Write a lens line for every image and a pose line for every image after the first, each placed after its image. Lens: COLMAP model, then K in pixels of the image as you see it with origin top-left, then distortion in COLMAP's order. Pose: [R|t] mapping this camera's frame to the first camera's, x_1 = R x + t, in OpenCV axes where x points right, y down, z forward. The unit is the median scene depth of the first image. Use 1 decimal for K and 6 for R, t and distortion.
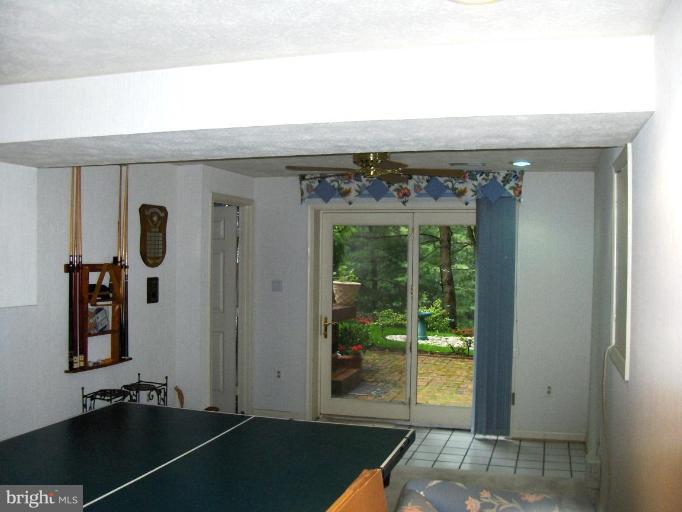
lens RADIAL K [[695.5, 0, 341.0], [0, 695.5, 256.0], [0, 0, 1]] dist [-0.005750, -0.002499]
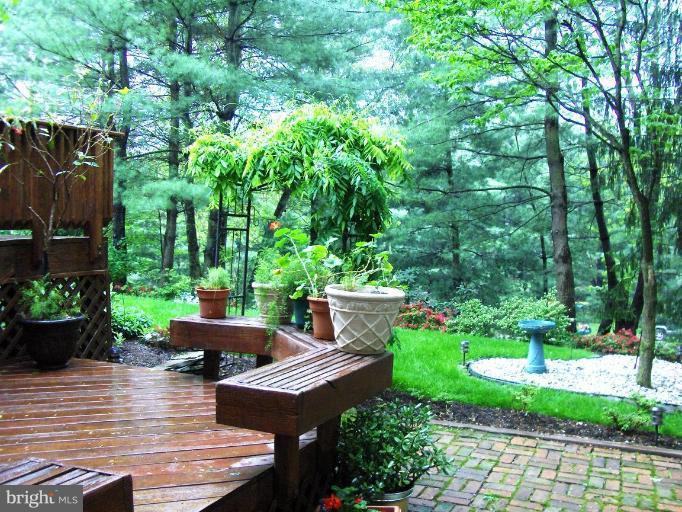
lens RADIAL K [[695.5, 0, 341.0], [0, 695.5, 256.0], [0, 0, 1]] dist [-0.005750, -0.002499]
pose [[0.992919, 0.003818, -0.118733, 0.018233], [0.002311, 0.998674, 0.051435, 0.000417], [0.118772, -0.051345, 0.991593, 0.292918]]
